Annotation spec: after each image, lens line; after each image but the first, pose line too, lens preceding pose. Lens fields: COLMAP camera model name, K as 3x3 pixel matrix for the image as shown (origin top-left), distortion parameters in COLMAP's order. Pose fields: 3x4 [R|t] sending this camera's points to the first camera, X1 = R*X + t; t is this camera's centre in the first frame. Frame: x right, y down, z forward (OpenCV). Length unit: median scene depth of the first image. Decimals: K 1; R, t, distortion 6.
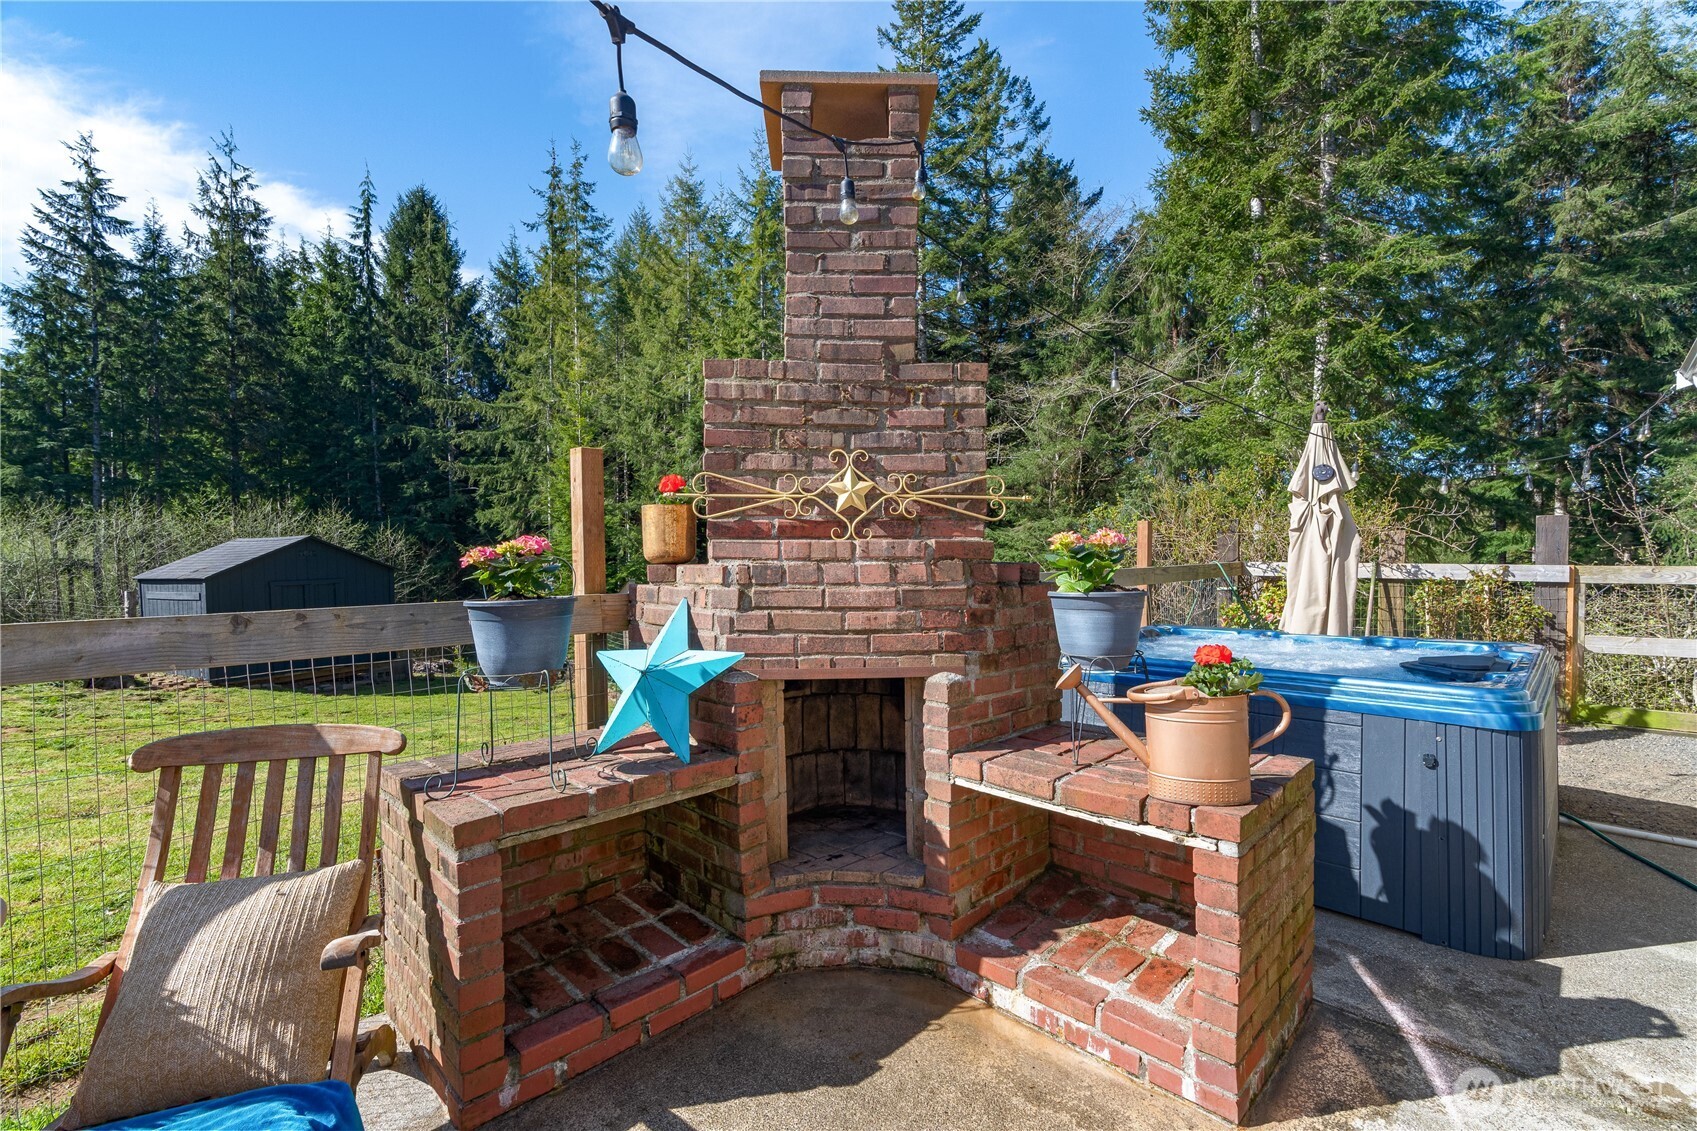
lens RADIAL K [[764.9, 0, 848.5], [0, 764.9, 565.5], [0, 0, 1]] dist [-0.000791, 0.000515]
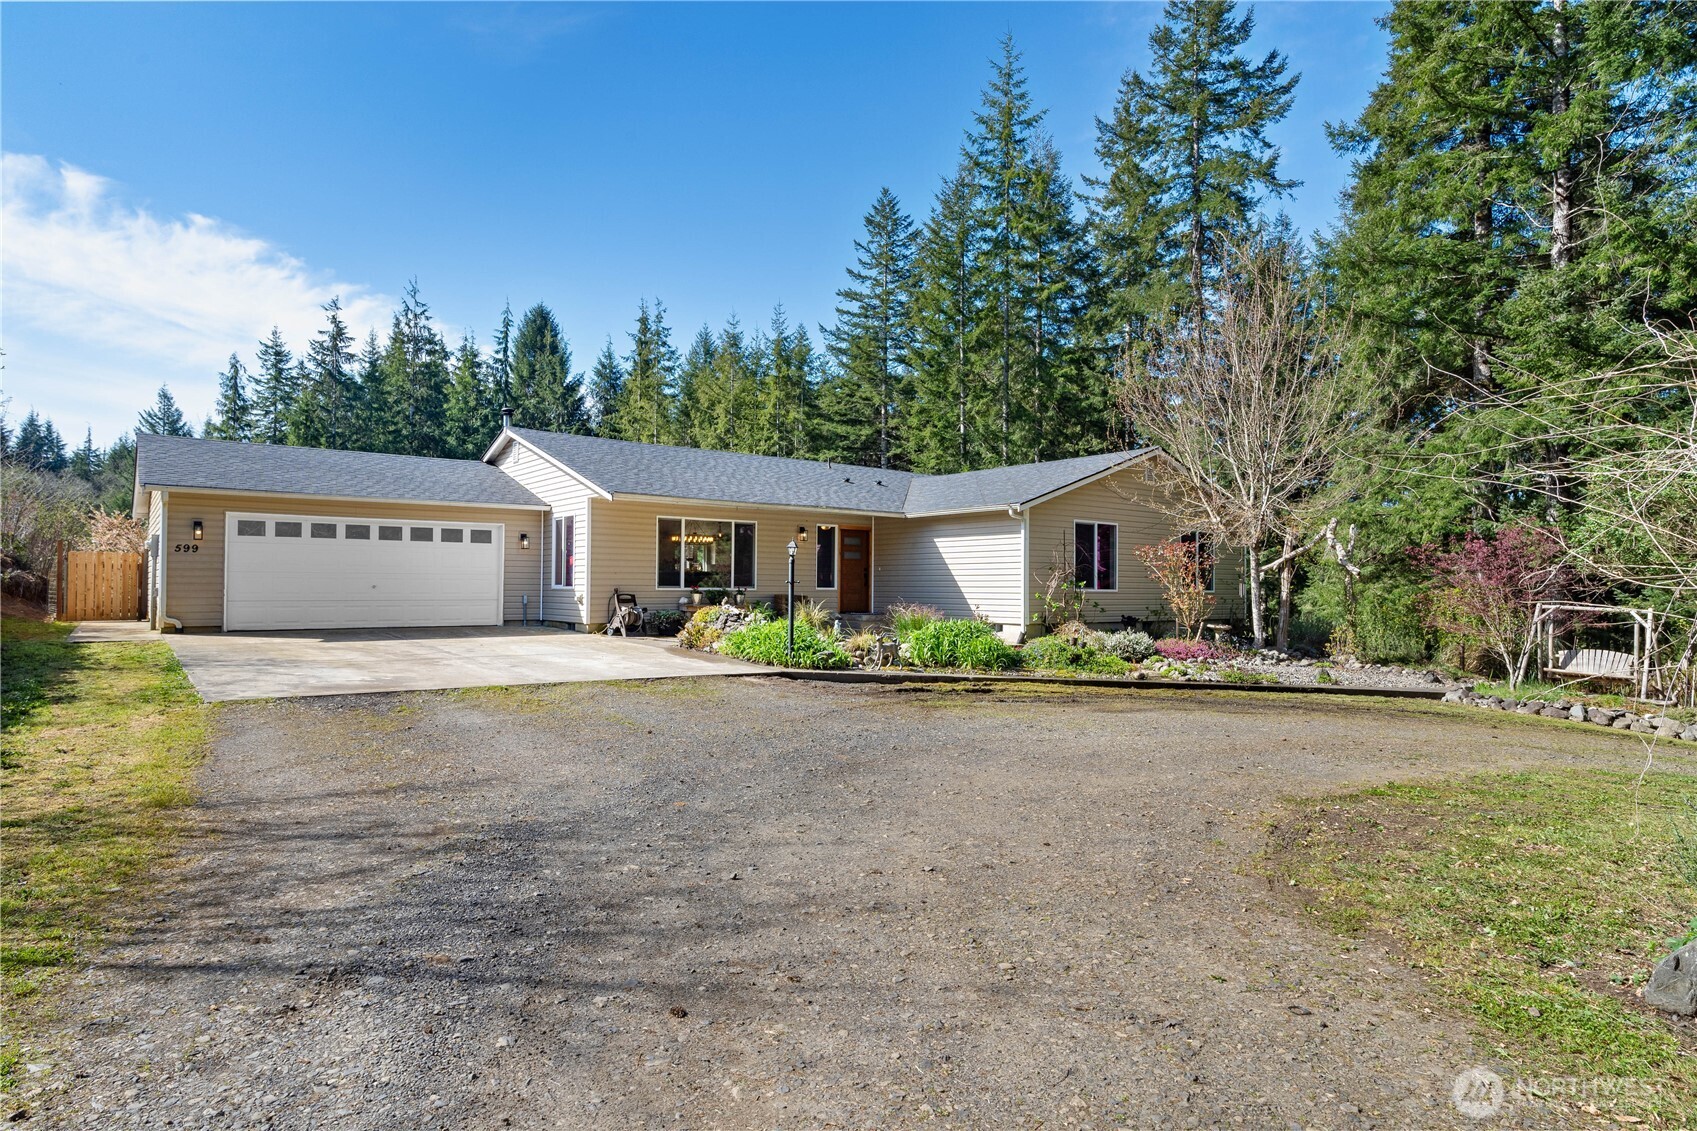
lens RADIAL K [[925.5, 0, 852.2], [0, 925.5, 575.7], [0, 0, 1]] dist [0.000826, -0.000956]
pose [[0.992690, 0.008272, -0.120407, 0.253081], [-0.012844, 0.999224, -0.037244, 0.024455], [0.120005, 0.038518, 0.992026, -0.764677]]
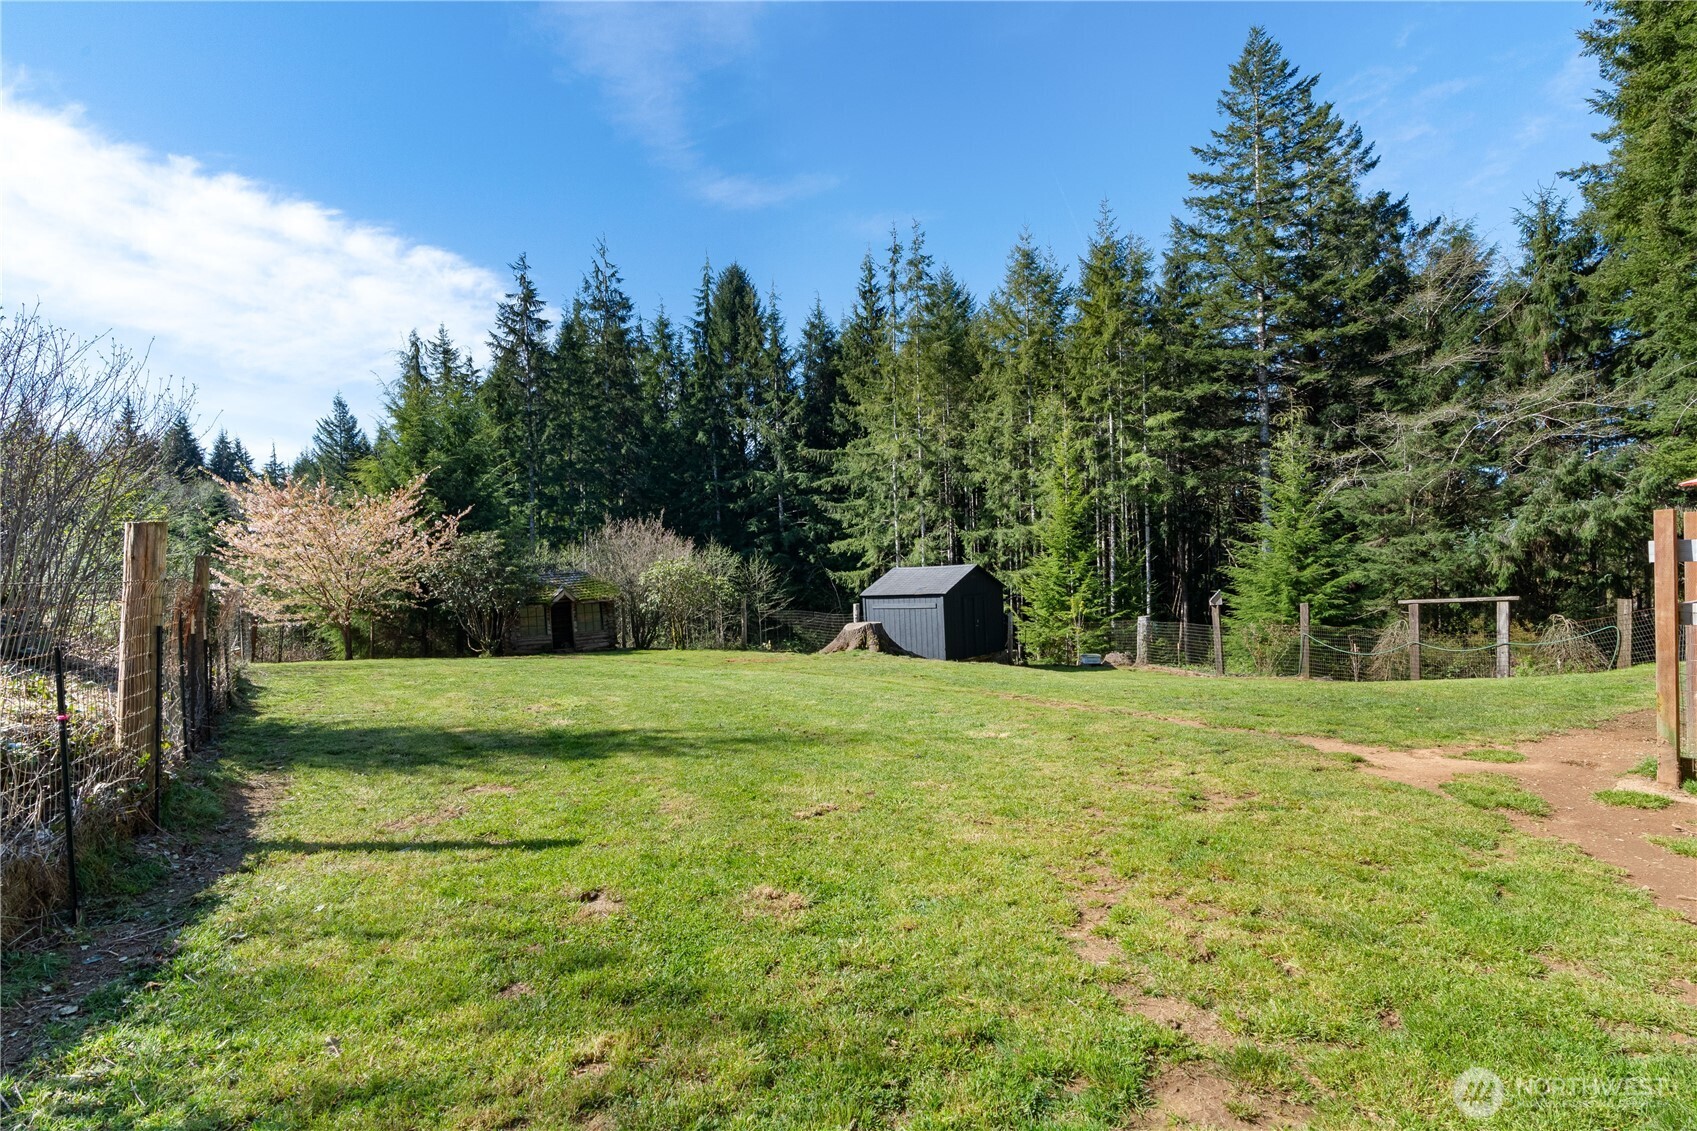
lens RADIAL K [[791.8, 0, 845.7], [0, 791.8, 586.9], [0, 0, 1]] dist [-0.002920, 0.000426]
pose [[0.980929, -0.019548, -0.193379, -0.278233], [0.019424, 0.999808, -0.002537, 0.000733], [0.193392, -0.001268, 0.981121, -0.231795]]
